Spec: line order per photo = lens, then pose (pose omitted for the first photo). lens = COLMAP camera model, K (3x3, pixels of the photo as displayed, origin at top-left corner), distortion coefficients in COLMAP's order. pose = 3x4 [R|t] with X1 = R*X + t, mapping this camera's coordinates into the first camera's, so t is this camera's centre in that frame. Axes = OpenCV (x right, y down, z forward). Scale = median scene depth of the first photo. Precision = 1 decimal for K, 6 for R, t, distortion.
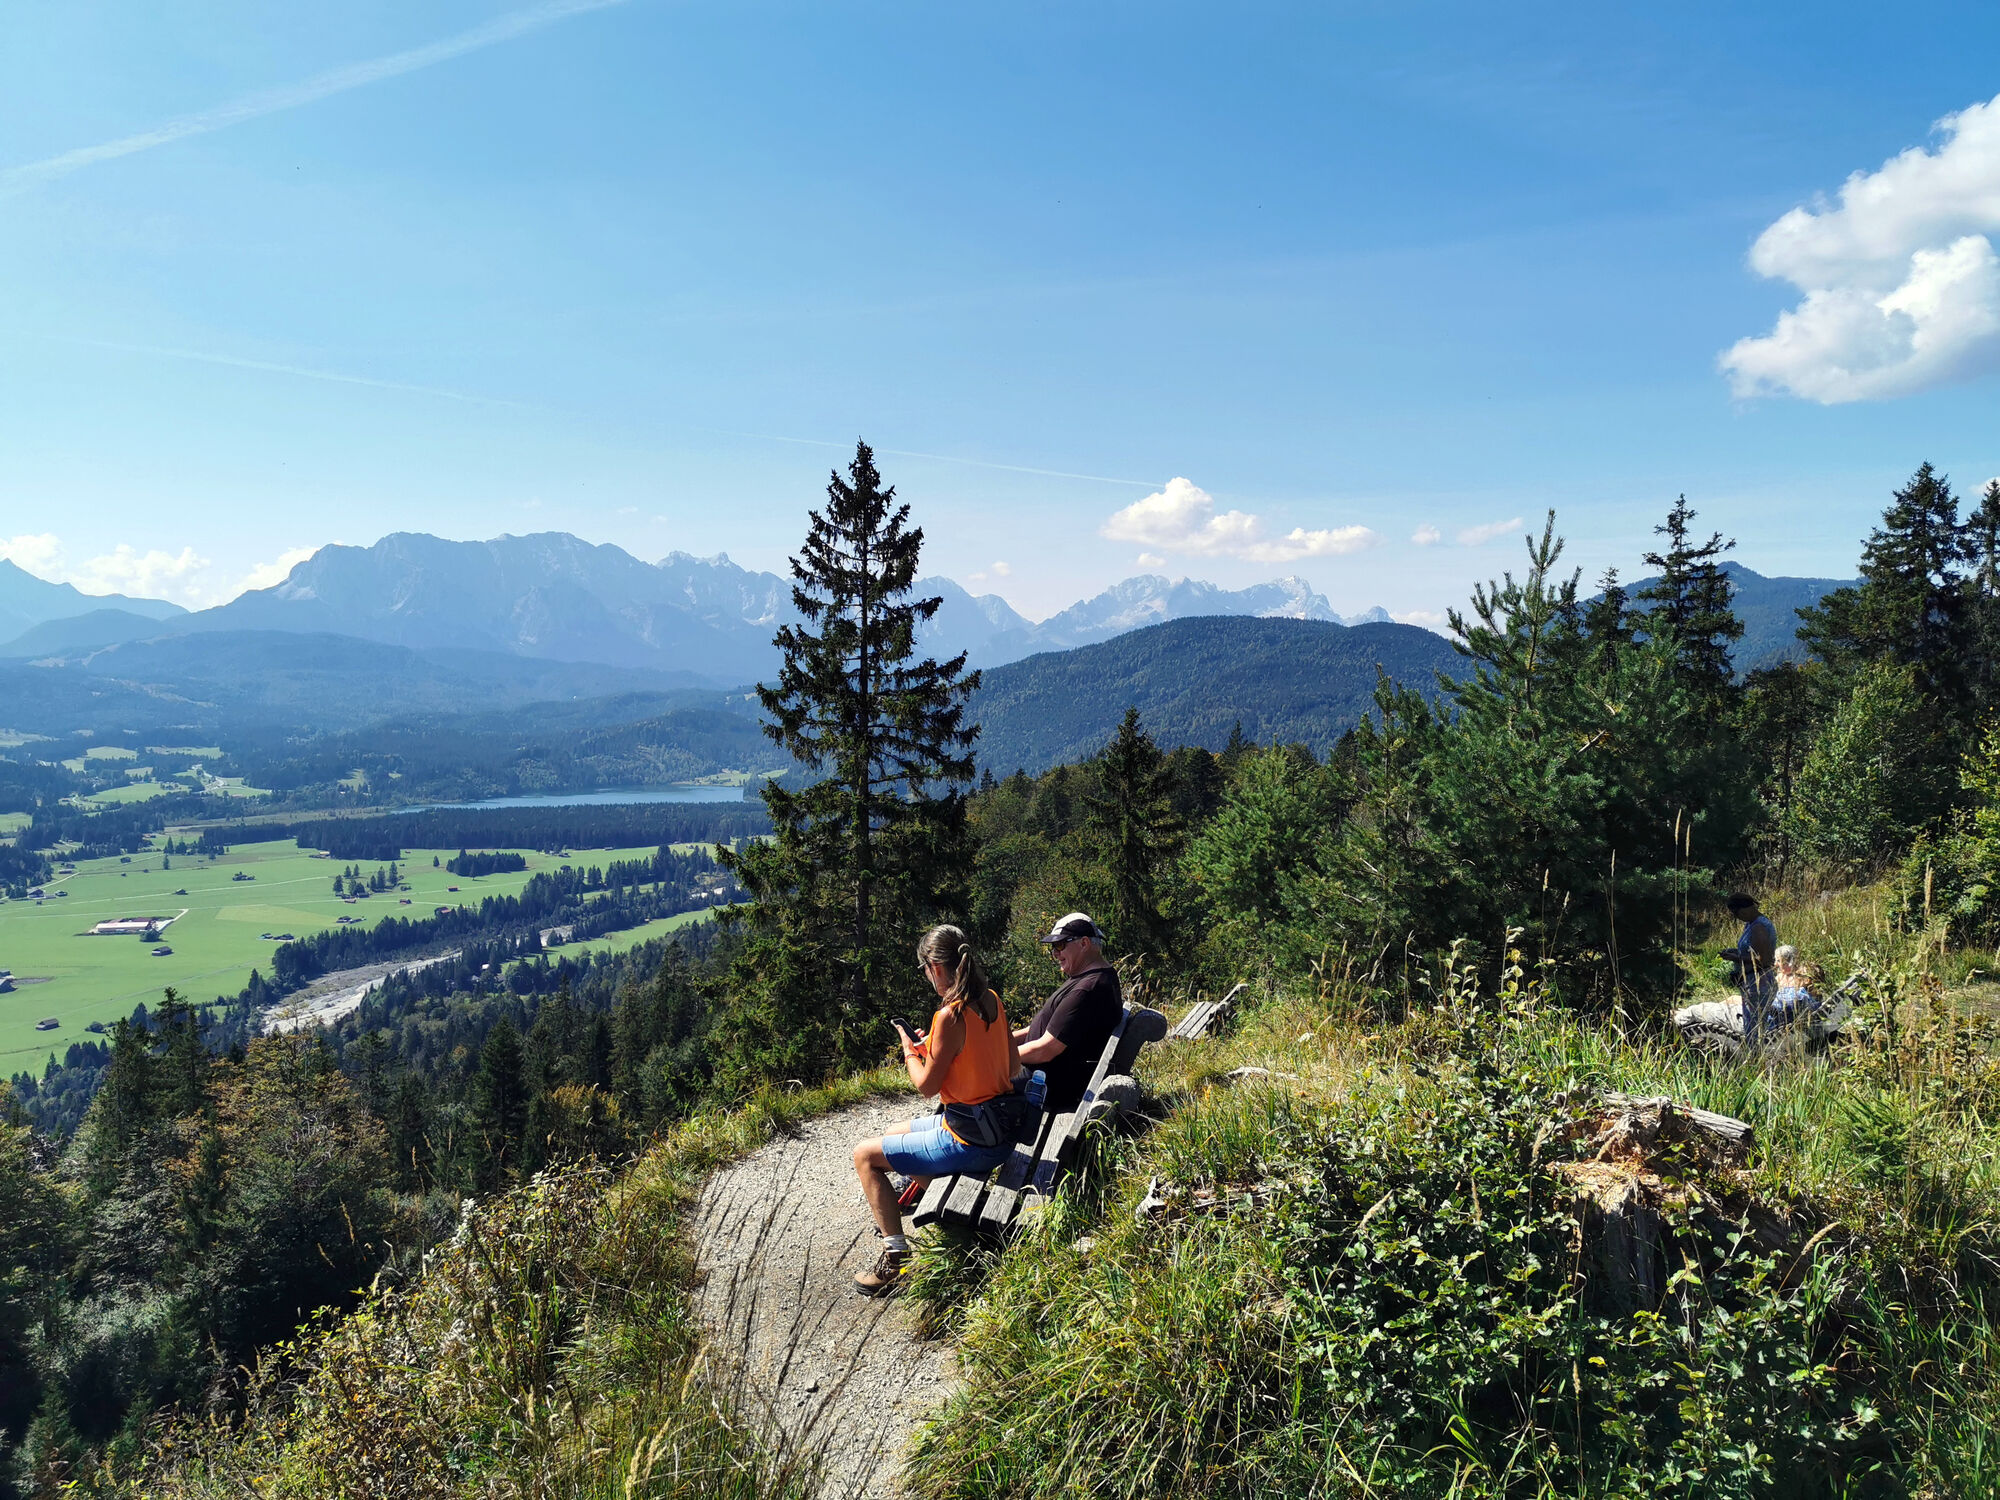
lens RADIAL K [[1546.9, 0, 1002.9], [0, 1546.9, 741.2], [0, 0, 1]] dist [0.068716, -0.097489]
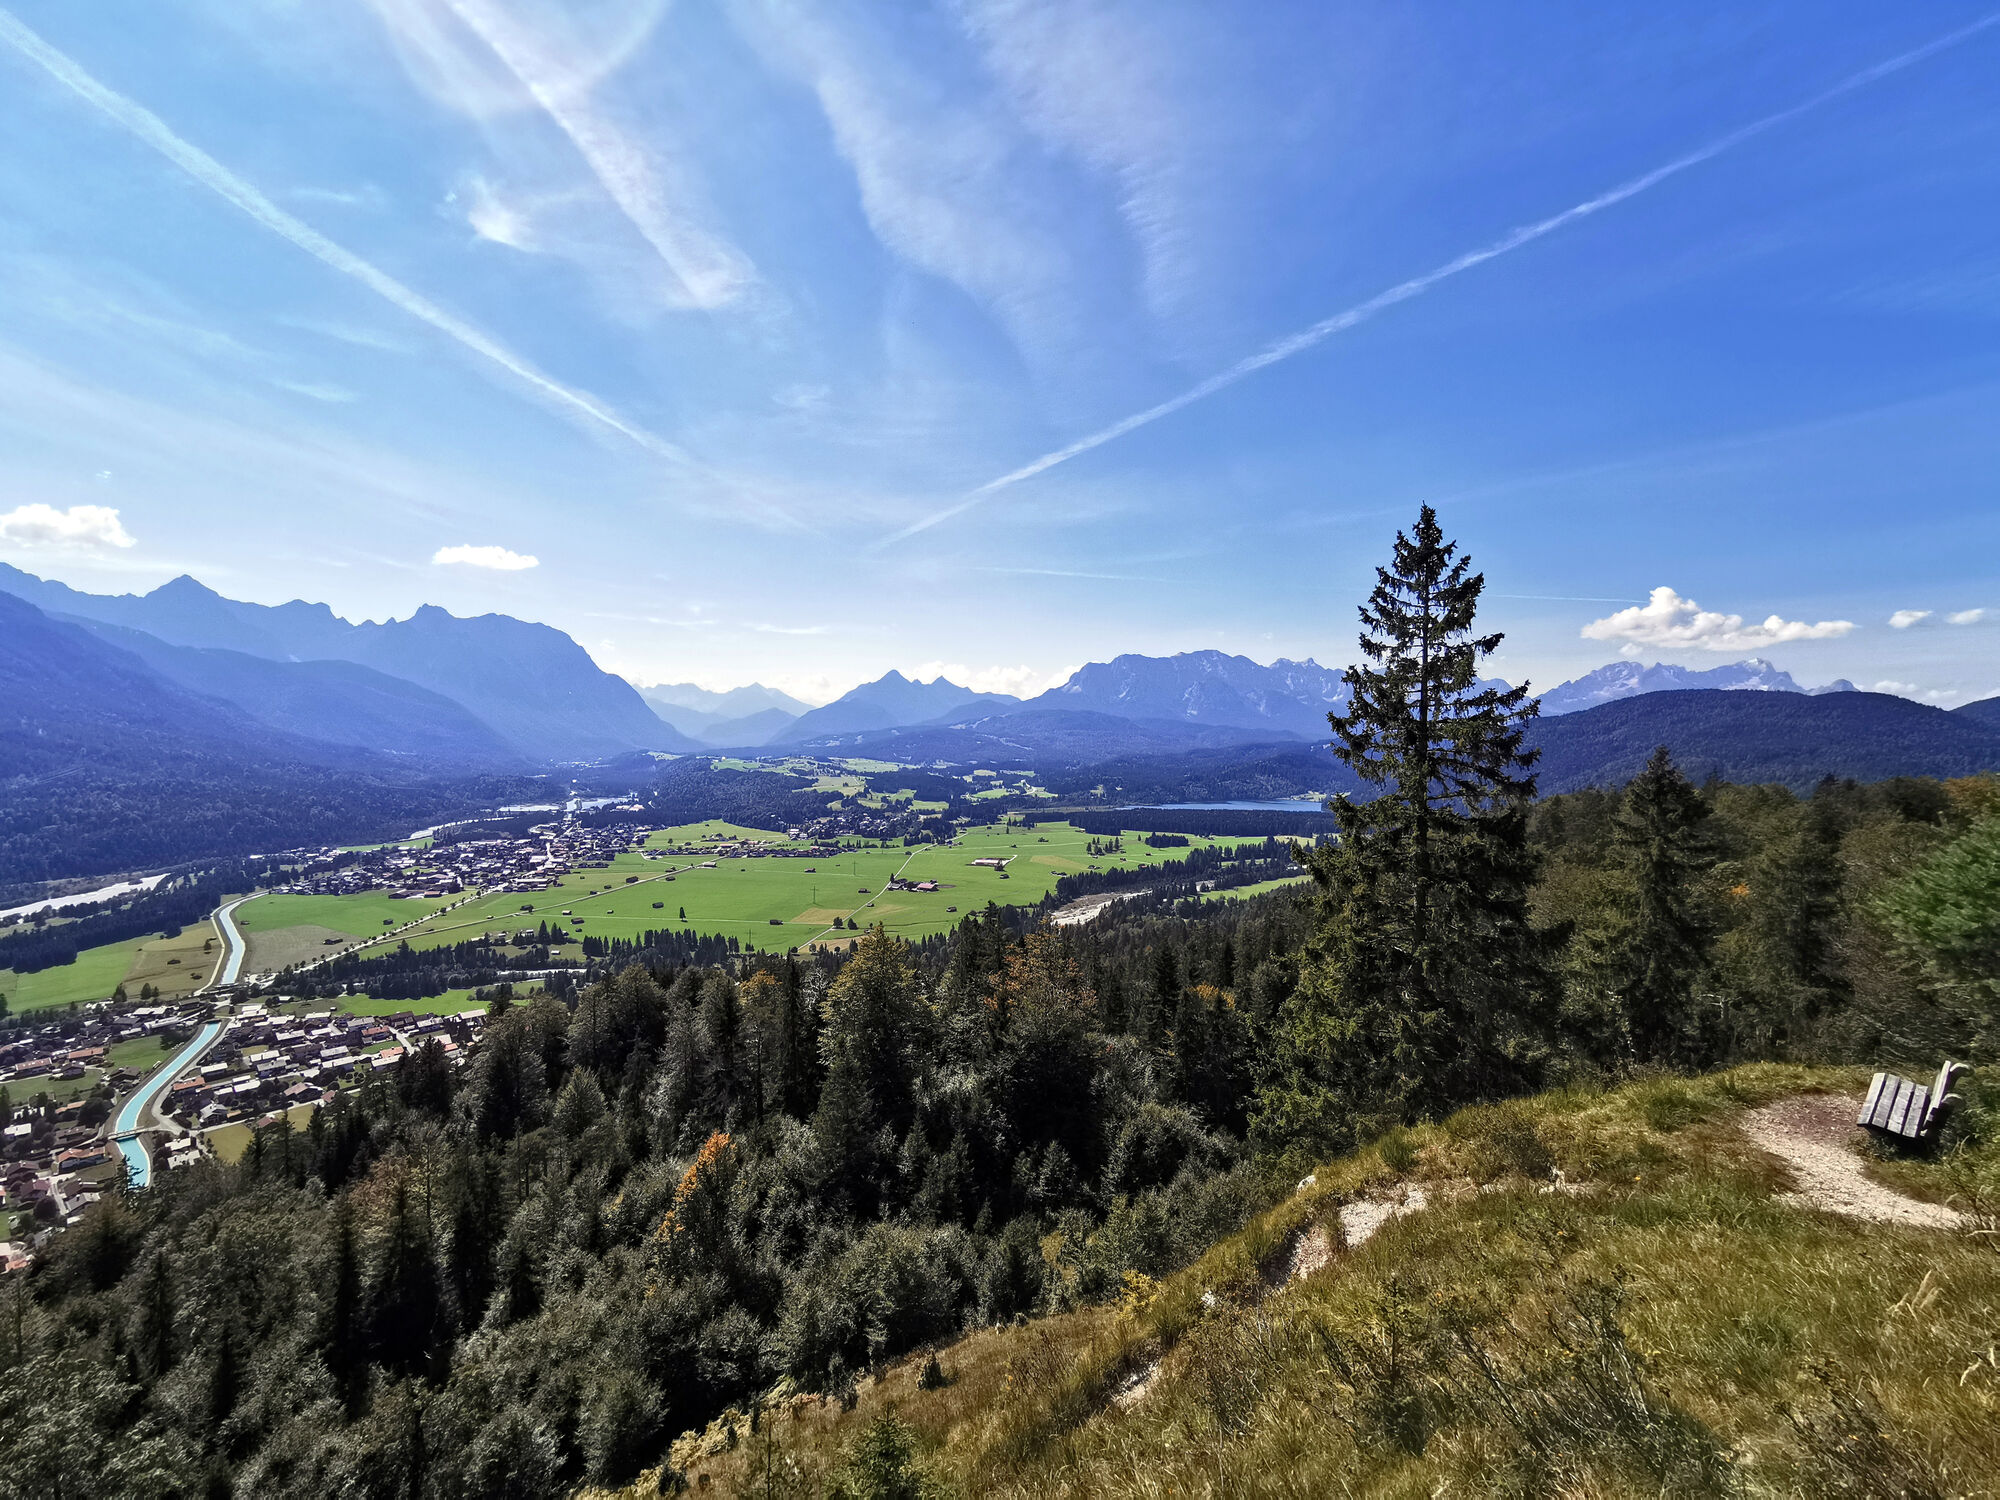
lens RADIAL K [[912.5, 0, 1000.4], [0, 912.5, 746.8], [0, 0, 1]] dist [-0.015209, 0.012890]
pose [[0.875278, 0.008694, -0.483541, -0.020339], [-0.022356, 0.999497, -0.022497, 0.005608], [0.483102, 0.030501, 0.875032, 0.135352]]
